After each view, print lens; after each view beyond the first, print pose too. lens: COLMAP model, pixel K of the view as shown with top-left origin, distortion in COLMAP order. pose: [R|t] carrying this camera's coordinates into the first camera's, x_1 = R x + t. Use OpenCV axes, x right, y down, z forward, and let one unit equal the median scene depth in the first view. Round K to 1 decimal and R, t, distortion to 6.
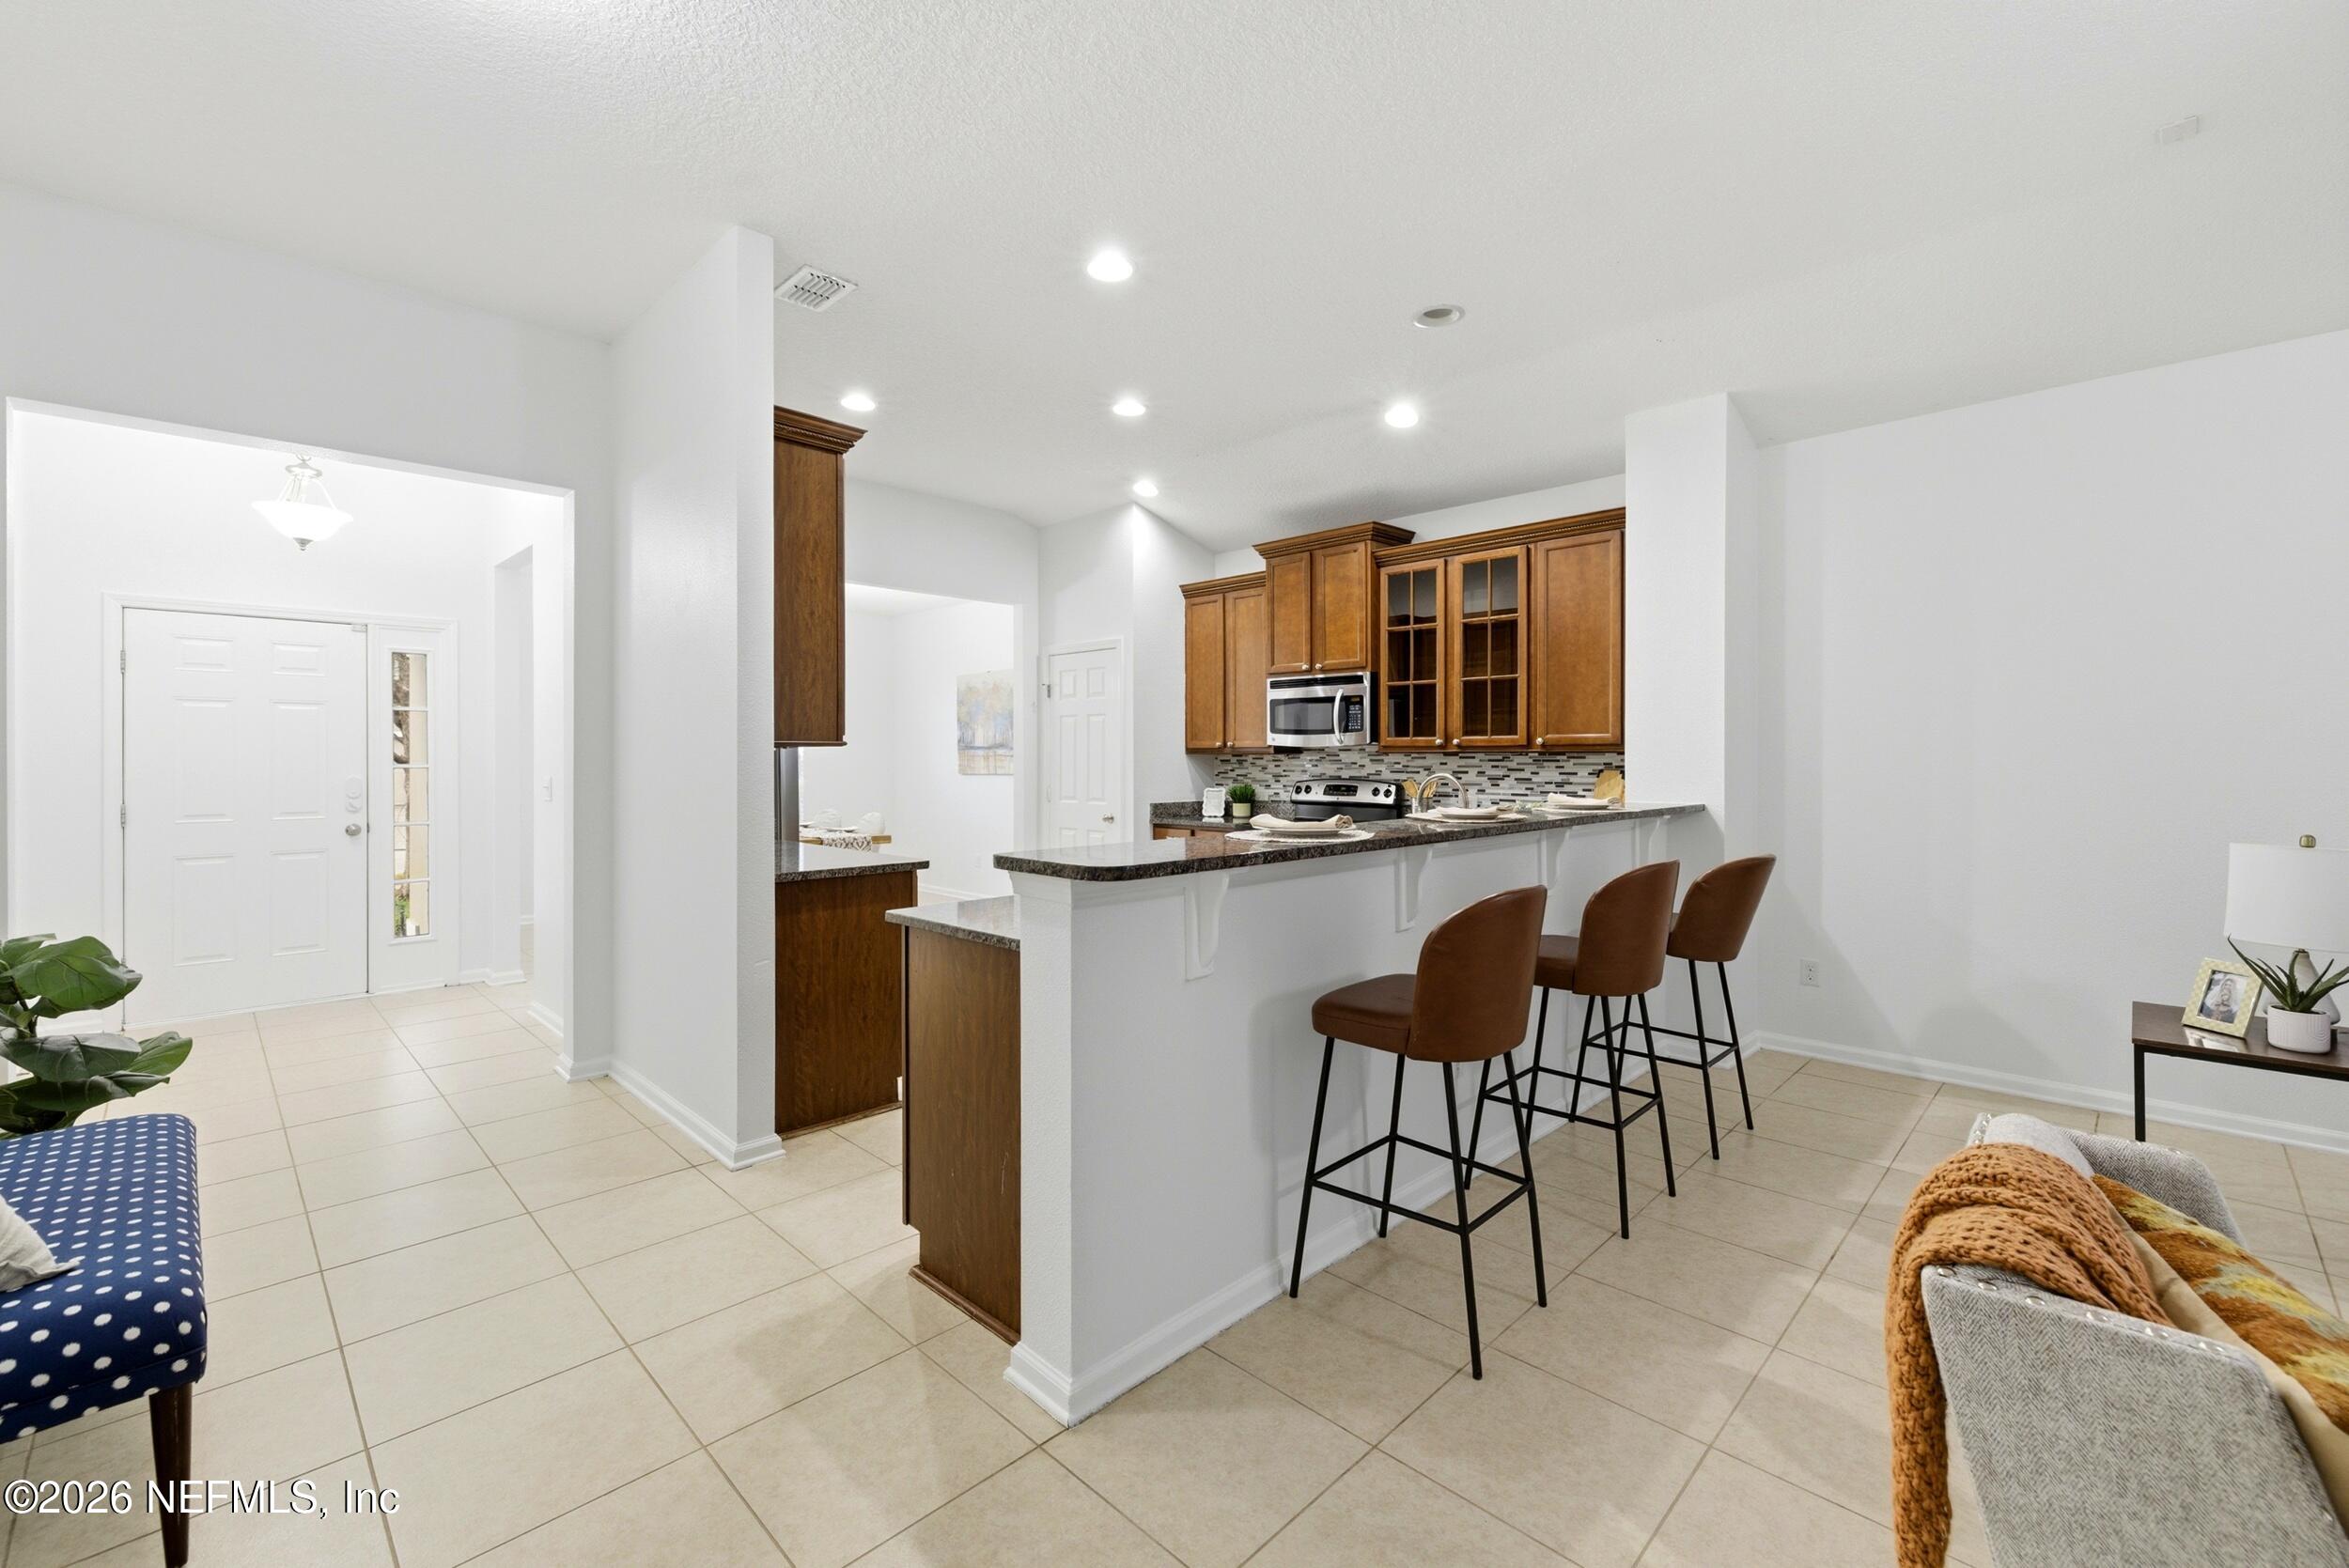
lens RADIAL K [[981.7, 0, 1170.3], [0, 981.7, 758.5], [0, 0, 1]] dist [0.000749, -0.000032]
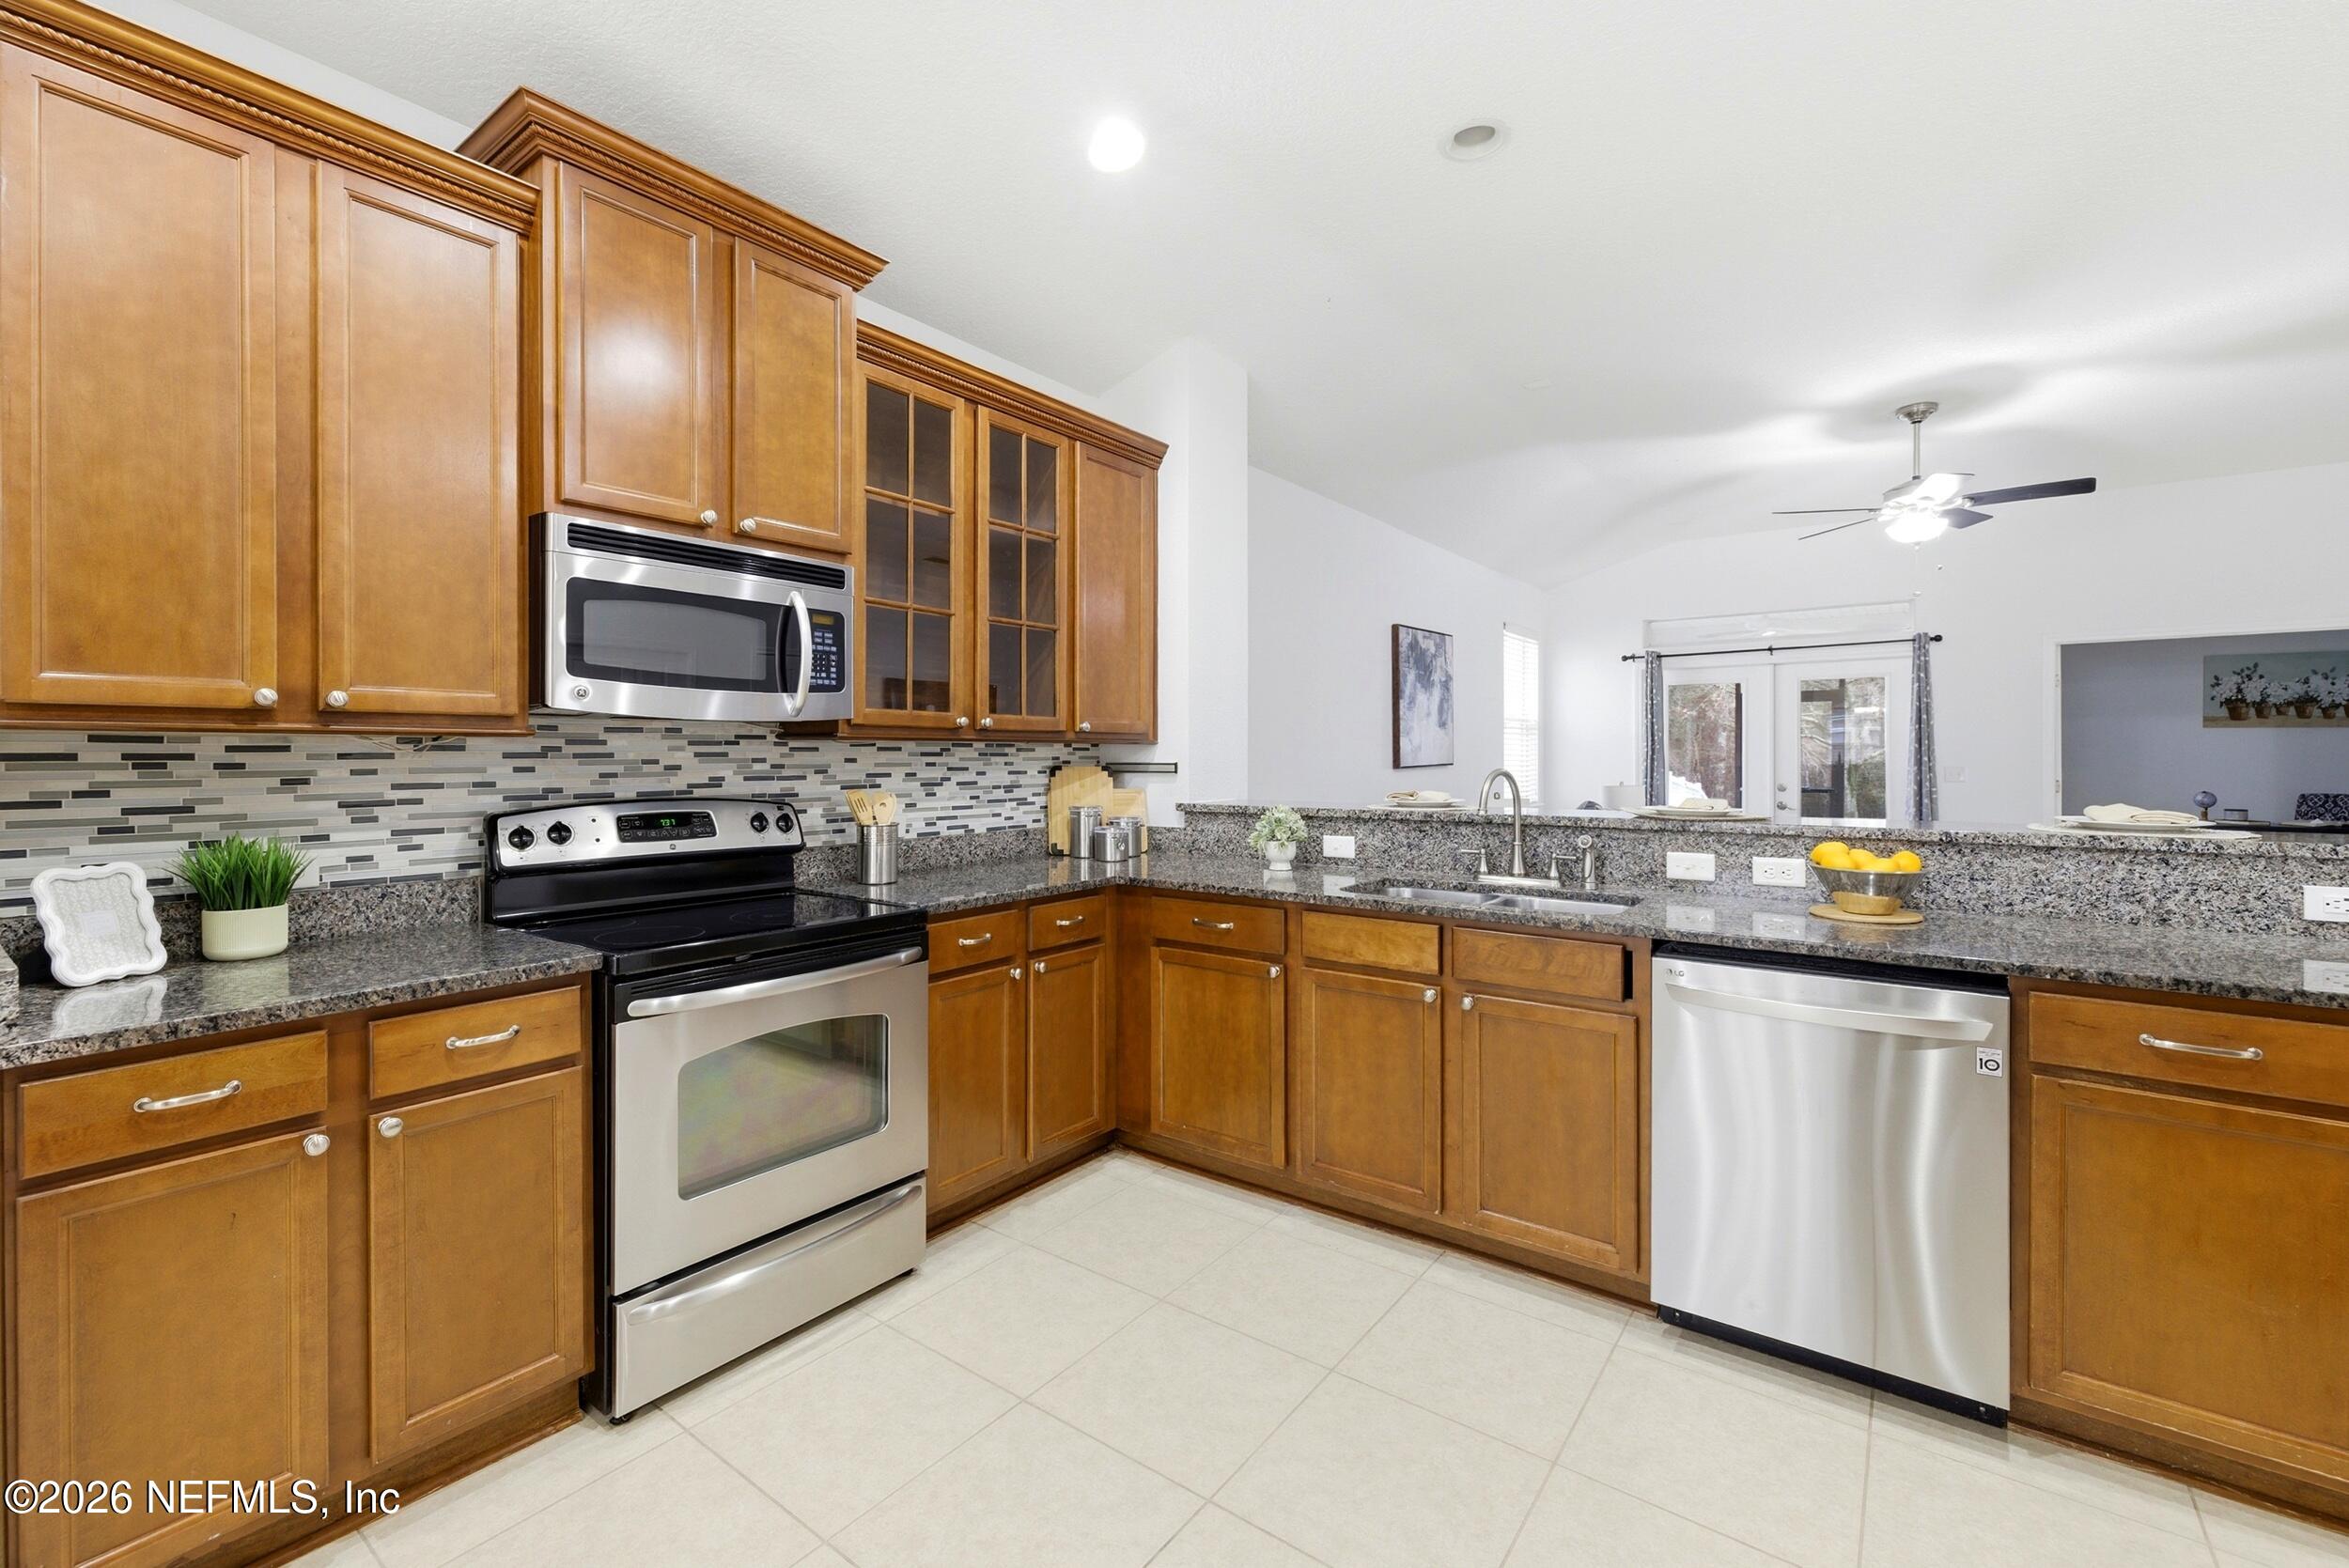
lens RADIAL K [[981.7, 0, 1170.3], [0, 981.7, 758.5], [0, 0, 1]] dist [0.000749, -0.000032]
pose [[-0.135818, -0.005058, 0.990721, -0.259901], [-0.000245, 0.999987, 0.005072, 0.001316], [-0.990734, 0.000446, -0.135817, 0.821584]]
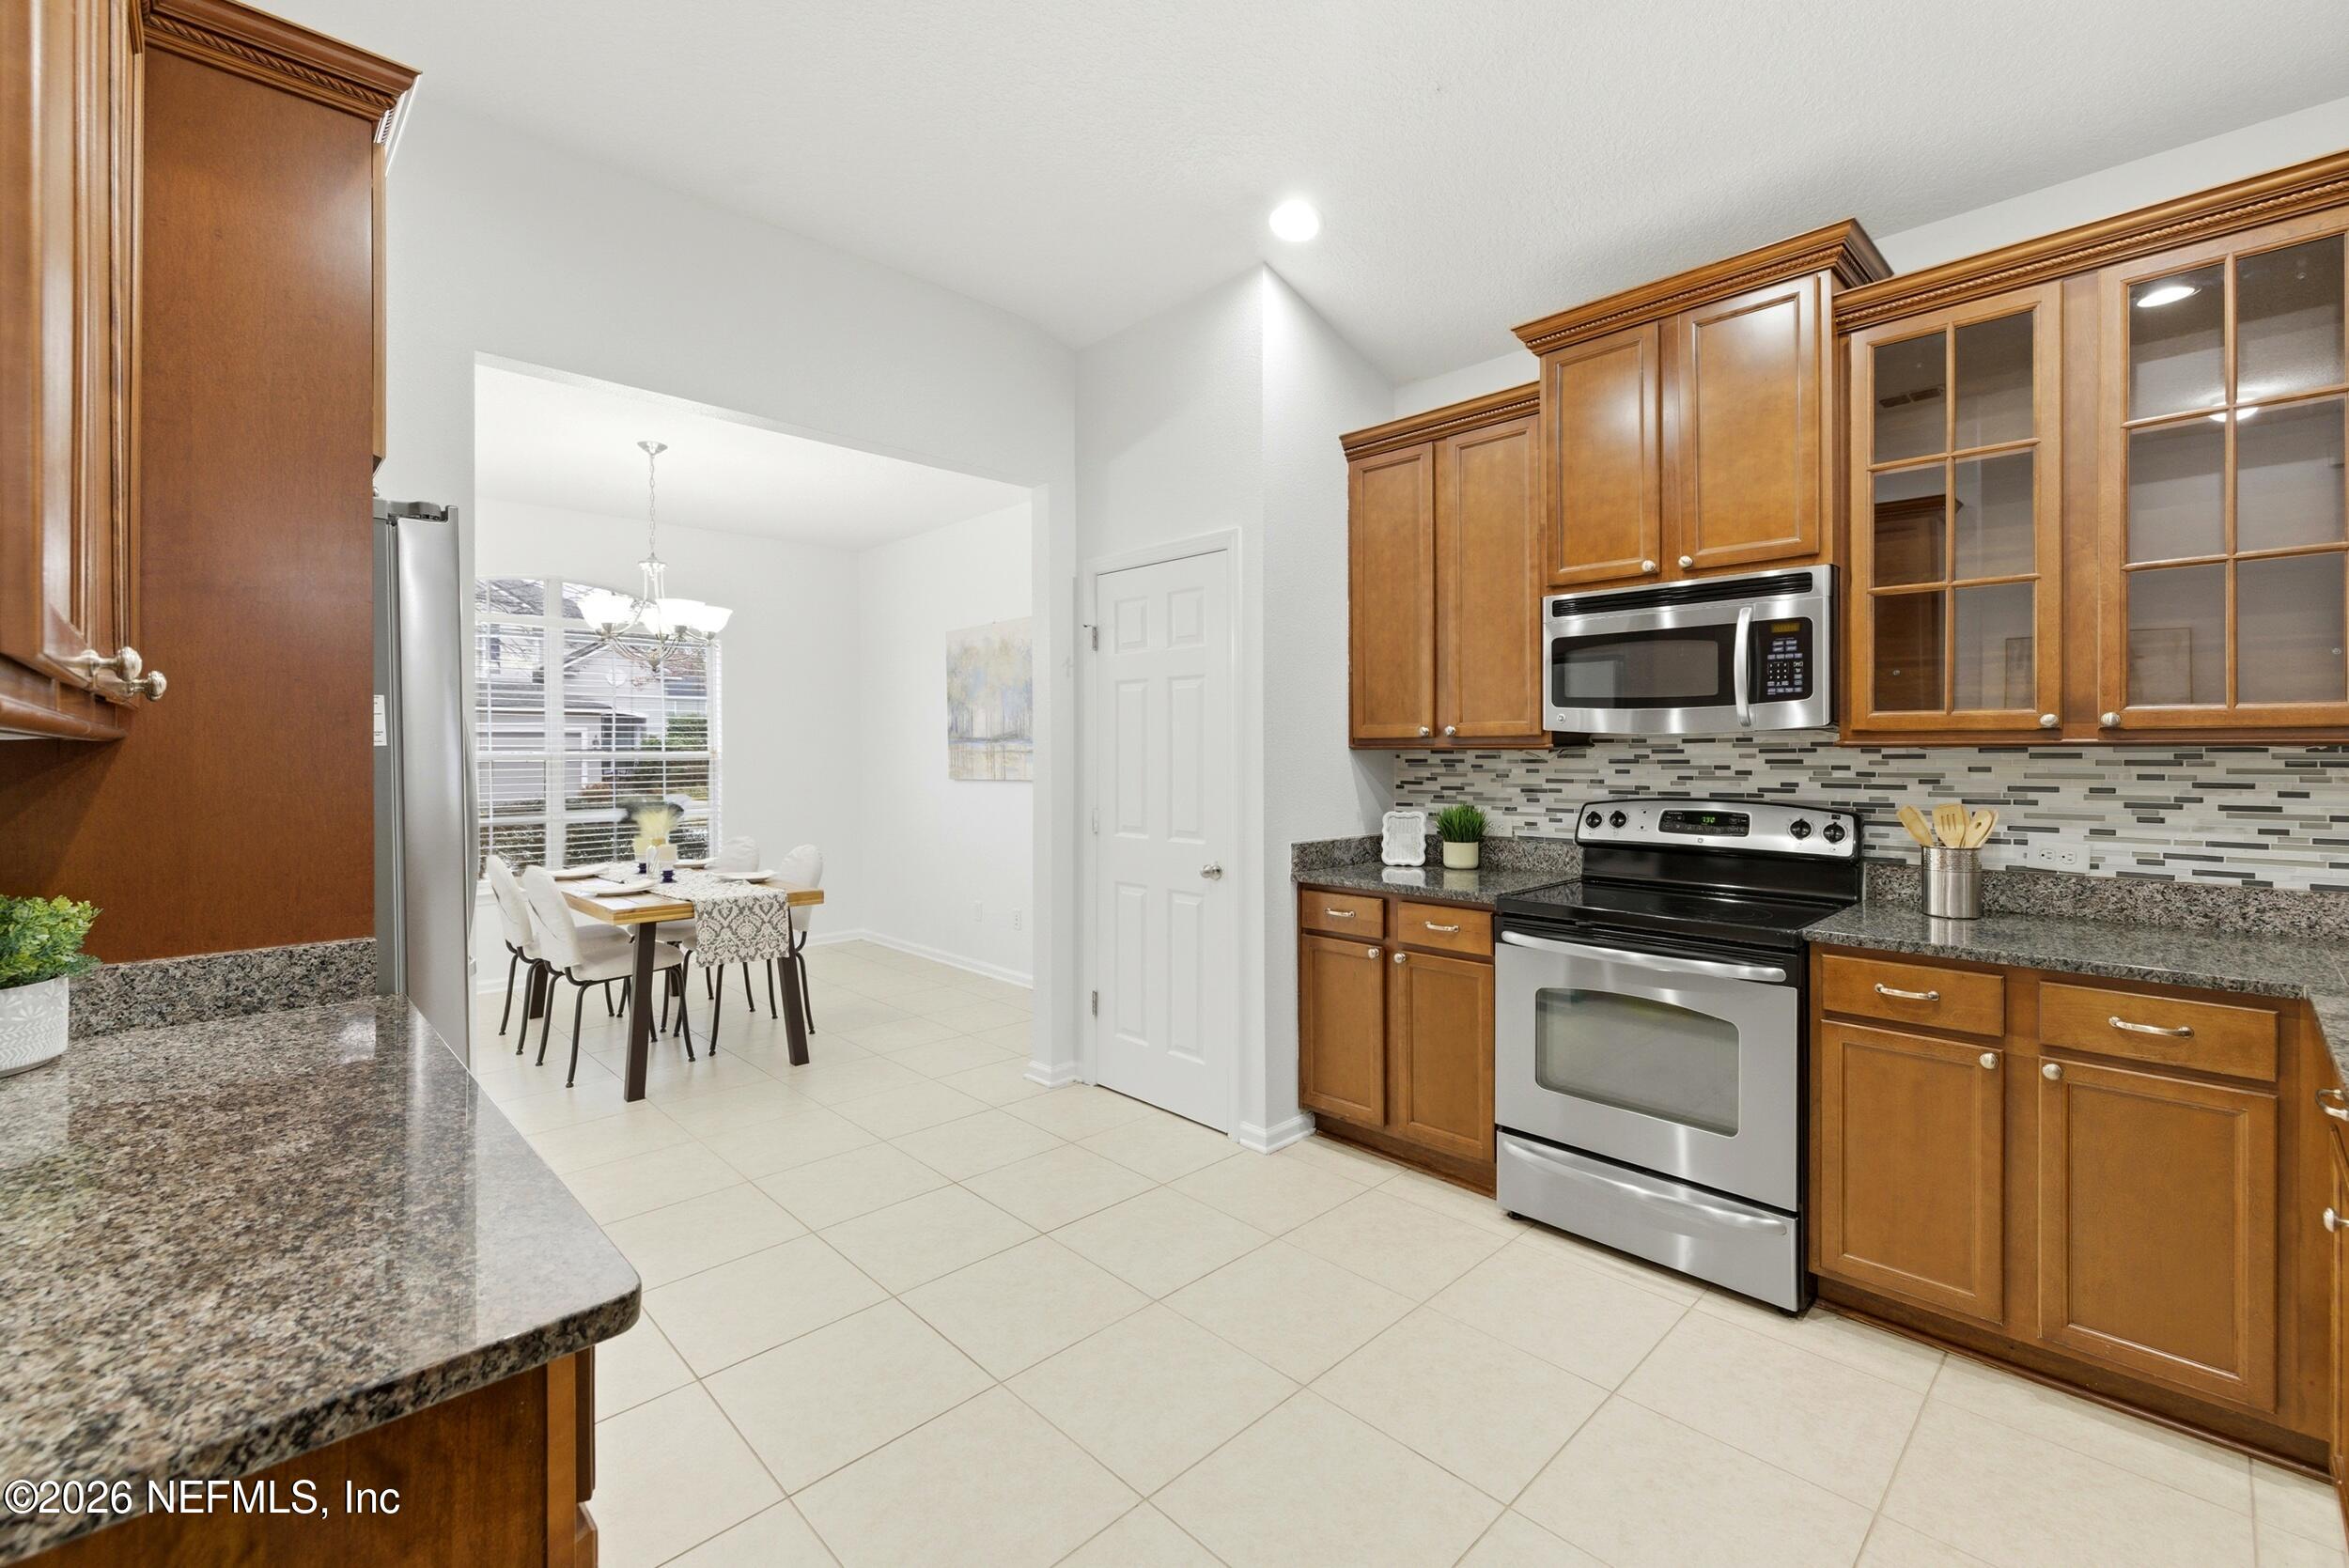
lens RADIAL K [[994.4, 0, 1160.2], [0, 994.4, 749.2], [0, 0, 1]] dist [-0.000480, -0.000090]
pose [[0.999602, -0.005113, -0.027734, -0.079748], [0.005118, 0.999987, 0.000120, -0.005605], [0.027733, -0.000262, 0.999615, 0.485309]]
